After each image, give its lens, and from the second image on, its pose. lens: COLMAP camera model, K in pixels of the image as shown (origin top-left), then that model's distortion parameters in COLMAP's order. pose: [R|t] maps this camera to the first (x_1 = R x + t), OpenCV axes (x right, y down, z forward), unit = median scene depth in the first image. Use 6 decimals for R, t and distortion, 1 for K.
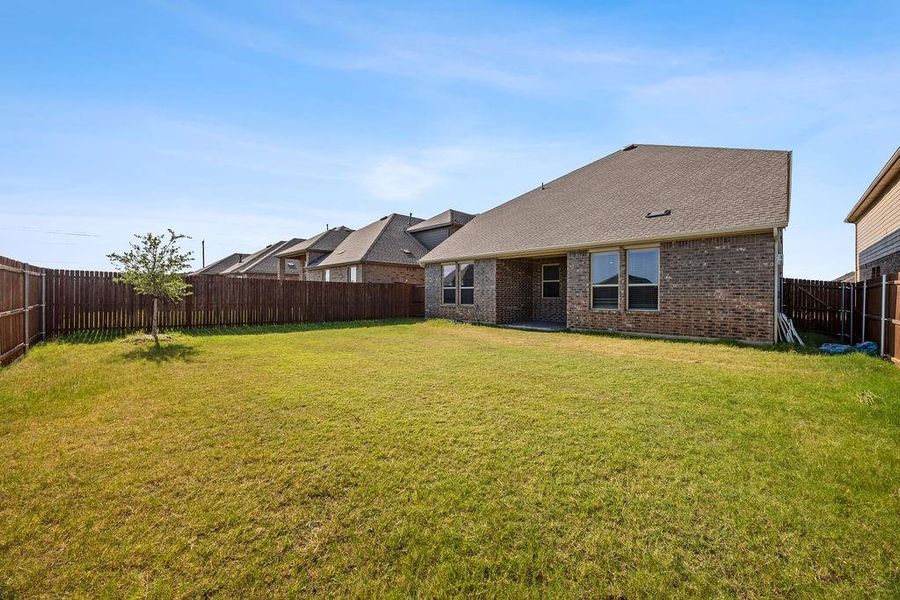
lens RADIAL K [[349.5, 0, 458.5], [0, 349.5, 298.4], [0, 0, 1]] dist [-0.000066, -0.000023]
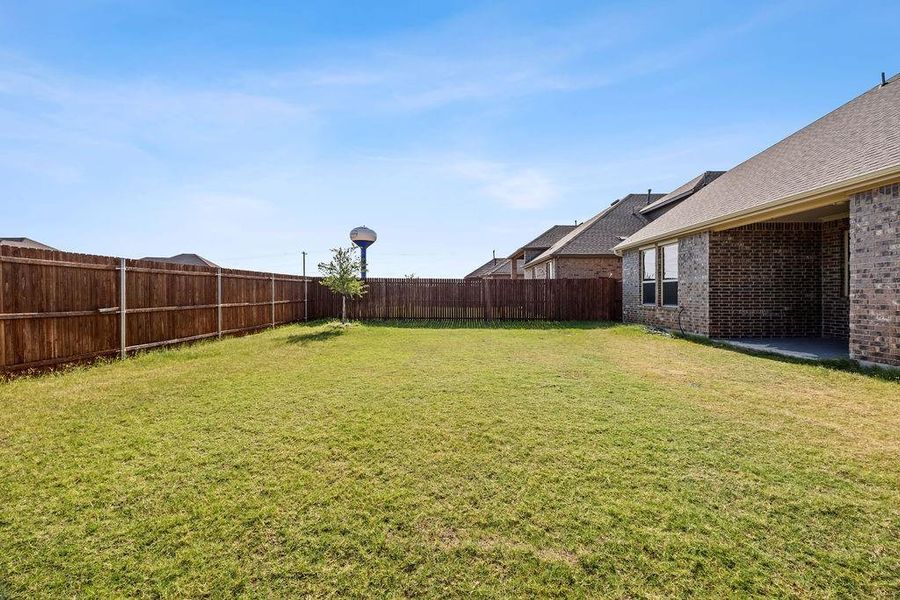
lens RADIAL K [[349.5, 0, 458.5], [0, 349.5, 298.4], [0, 0, 1]] dist [-0.000066, -0.000023]
pose [[0.689221, 0.003788, -0.724542, 0.240293], [-0.003222, 0.999992, 0.002163, 0.003816], [0.724544, 0.000843, 0.689228, 0.252294]]
